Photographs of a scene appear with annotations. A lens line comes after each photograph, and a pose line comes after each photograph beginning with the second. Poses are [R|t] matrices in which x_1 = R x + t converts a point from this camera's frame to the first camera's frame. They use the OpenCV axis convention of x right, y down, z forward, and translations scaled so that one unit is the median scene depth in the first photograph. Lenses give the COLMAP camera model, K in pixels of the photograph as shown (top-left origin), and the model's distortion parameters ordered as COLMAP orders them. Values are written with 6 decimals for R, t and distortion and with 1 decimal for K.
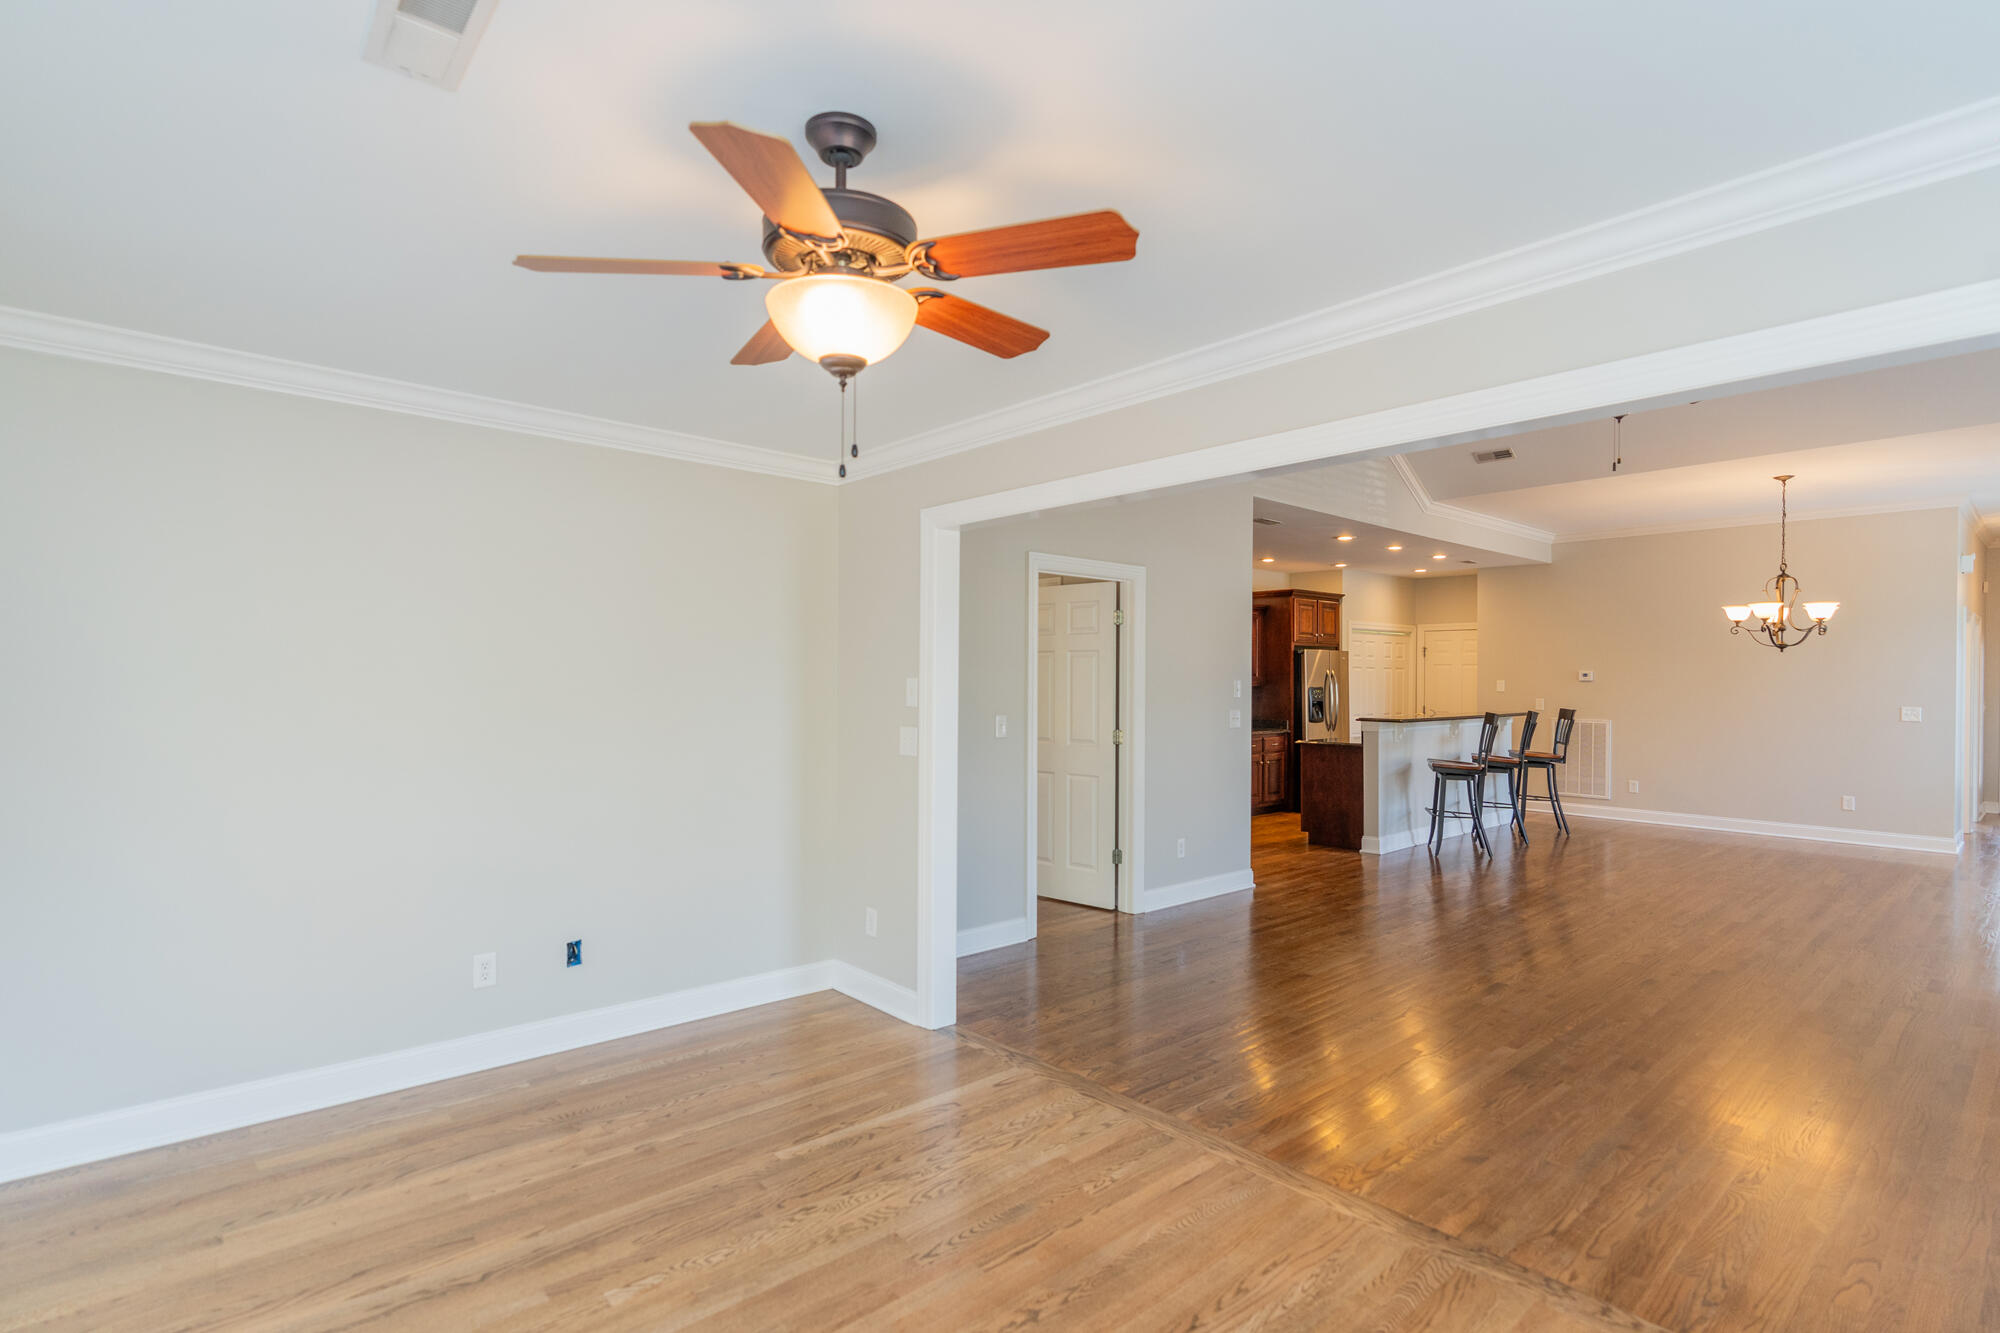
lens RADIAL K [[962.3, 0, 1000.8], [0, 962.3, 681.1], [0, 0, 1]] dist [-0.002459, 0.001495]
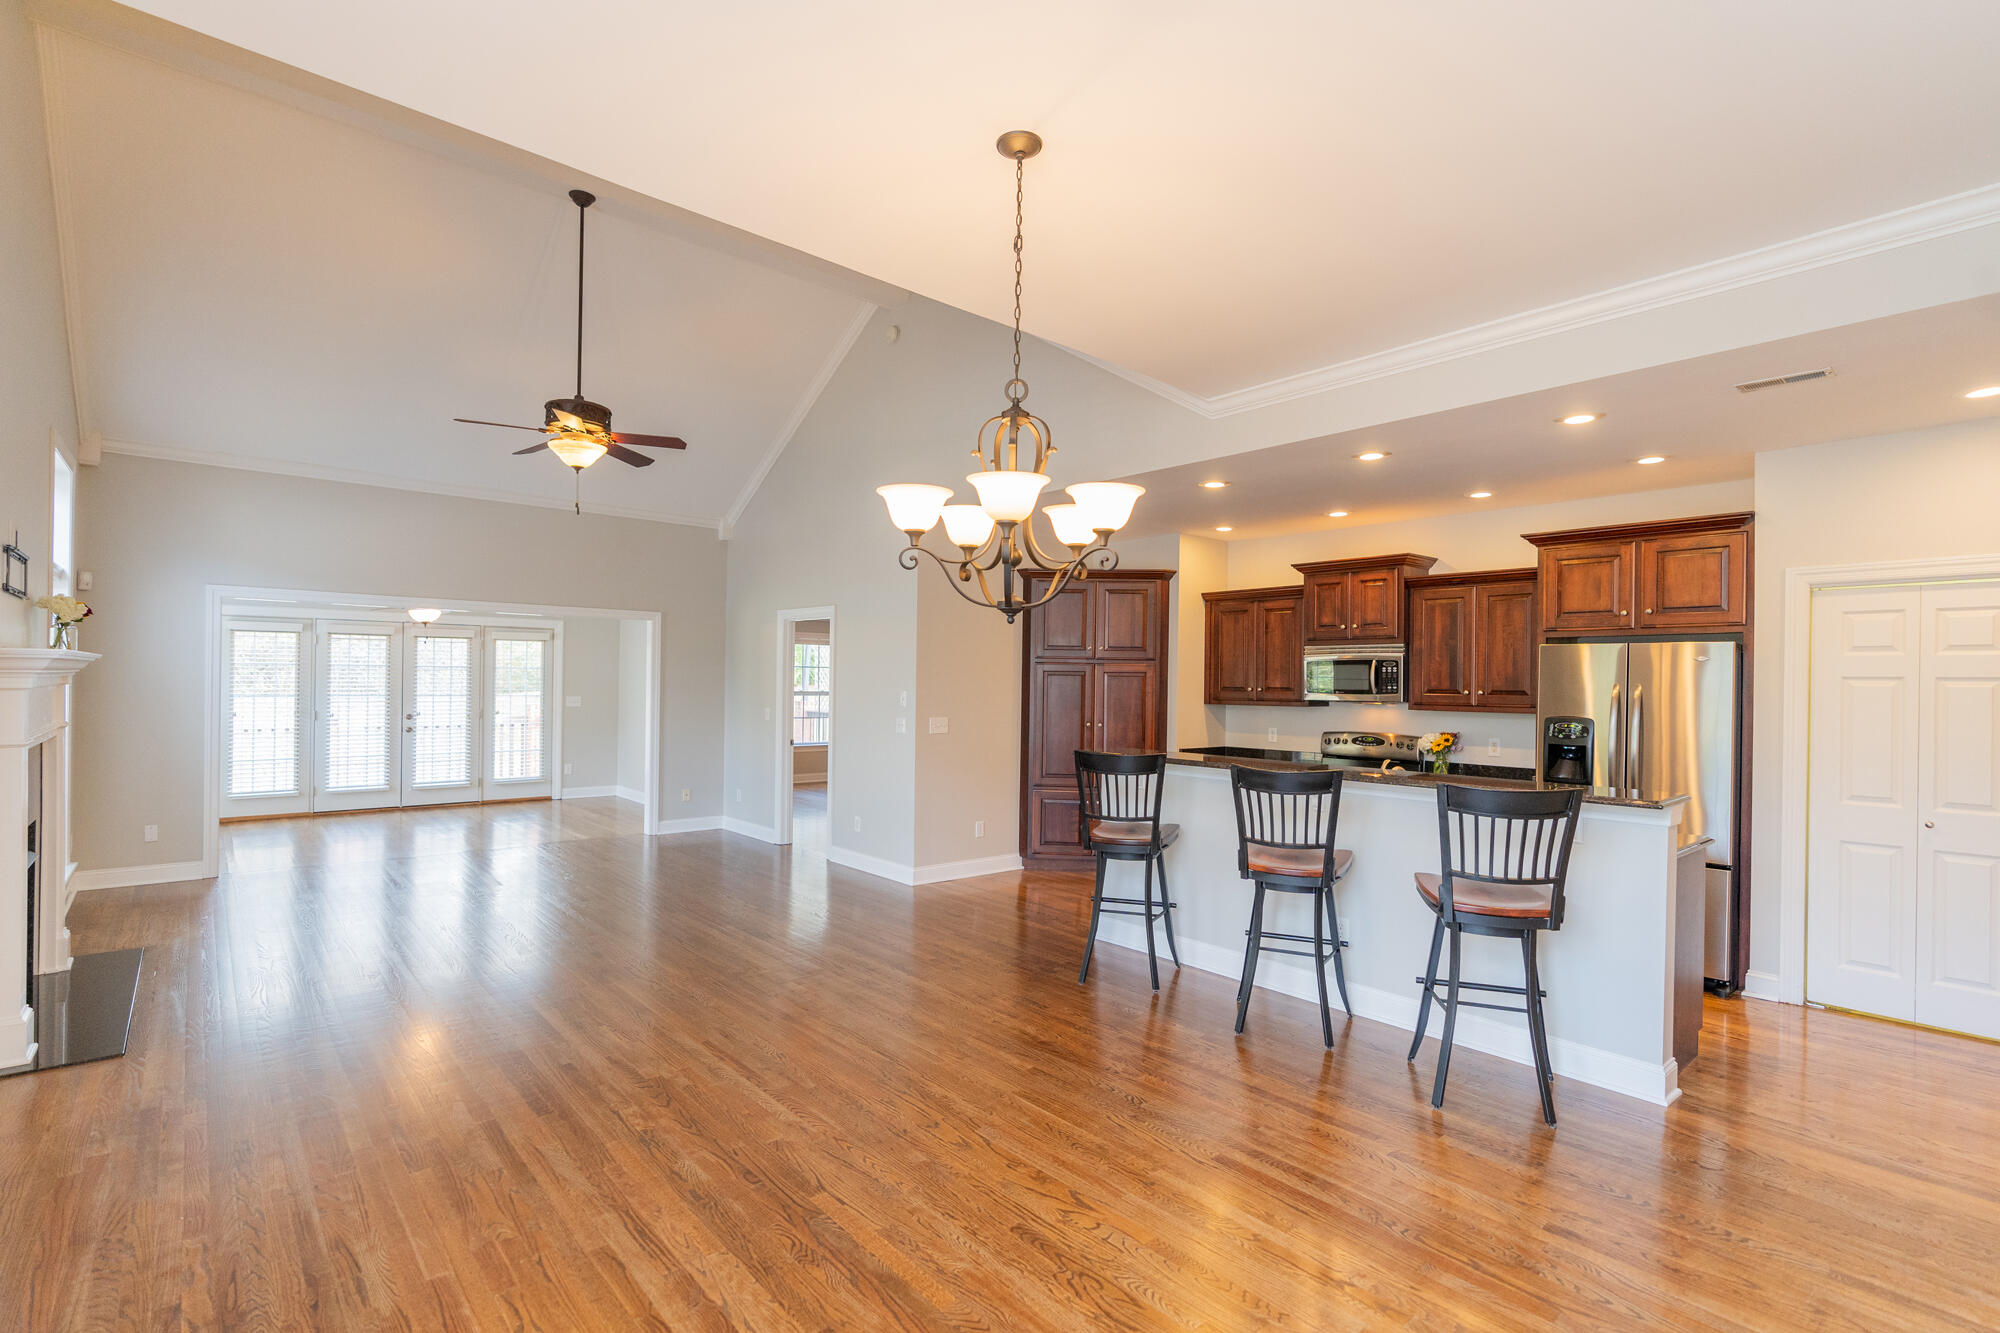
lens RADIAL K [[929.6, 0, 1000.9], [0, 929.6, 683.7], [0, 0, 1]] dist [-0.002413, 0.000167]
pose [[-0.007239, -0.001417, -0.999973, 1.163923], [-0.017205, 0.999851, -0.001292, -0.008361], [0.999826, 0.017196, -0.007262, 0.996986]]
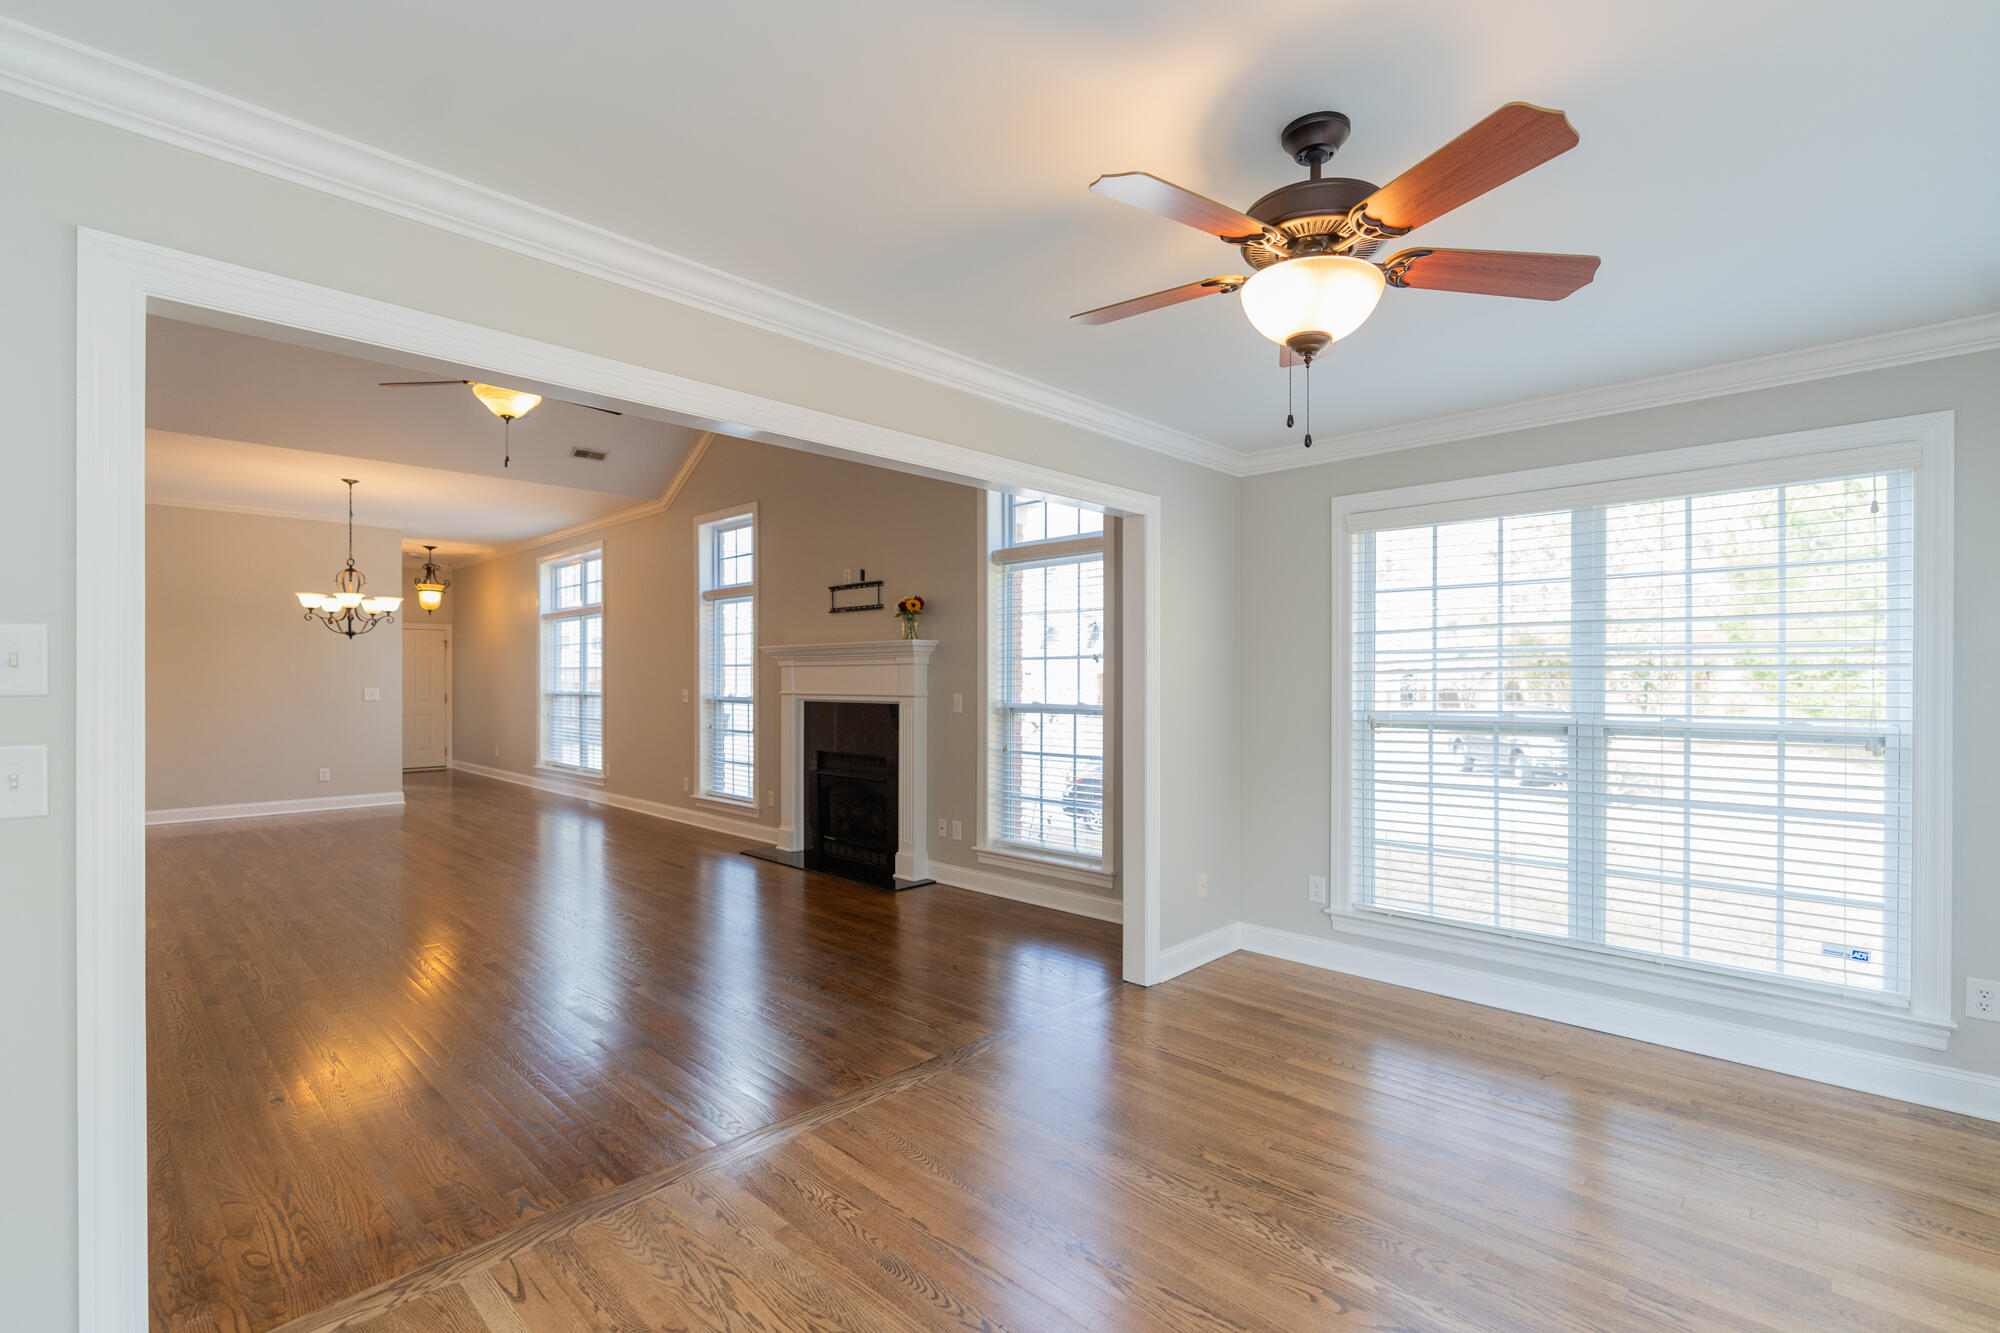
lens RADIAL K [[901.7, 0, 998.9], [0, 901.7, 679.4], [0, 0, 1]] dist [-0.005493, 0.000580]
pose [[-0.077068, -0.007571, 0.996997, -0.273181], [0.002274, 0.999967, 0.007770, 0.009861], [-0.997023, 0.002866, -0.077048, 0.338330]]
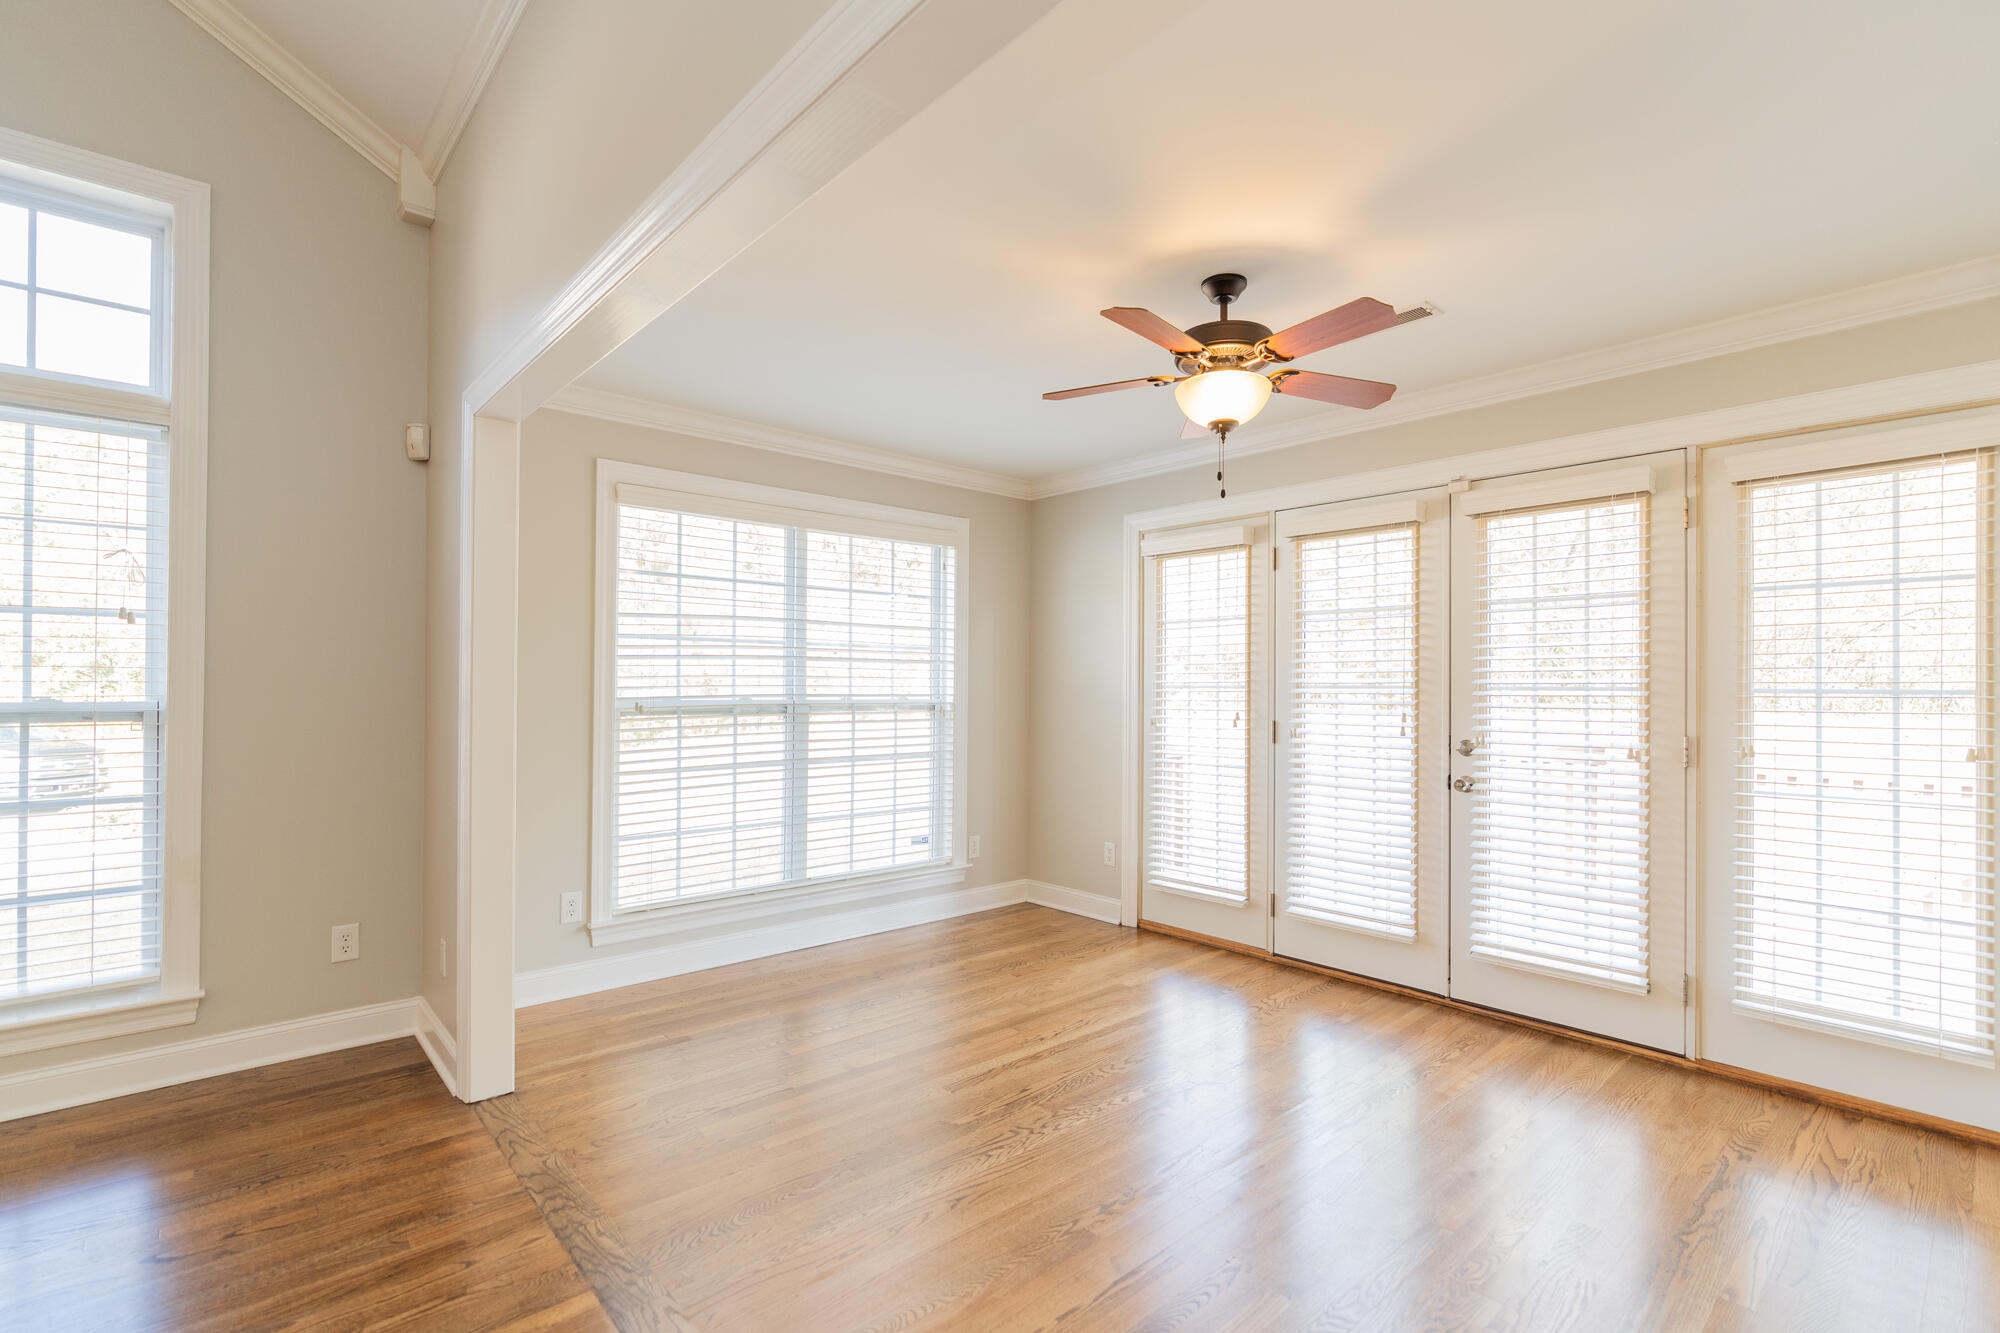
lens RADIAL K [[922.4, 0, 995.9], [0, 922.4, 683.0], [0, 0, 1]] dist [-0.003751, 0.000450]
pose [[-0.999918, -0.012285, -0.003708, 0.049090], [-0.012290, 0.999924, 0.001381, 0.022026], [0.003691, 0.001426, -0.999992, 0.592945]]
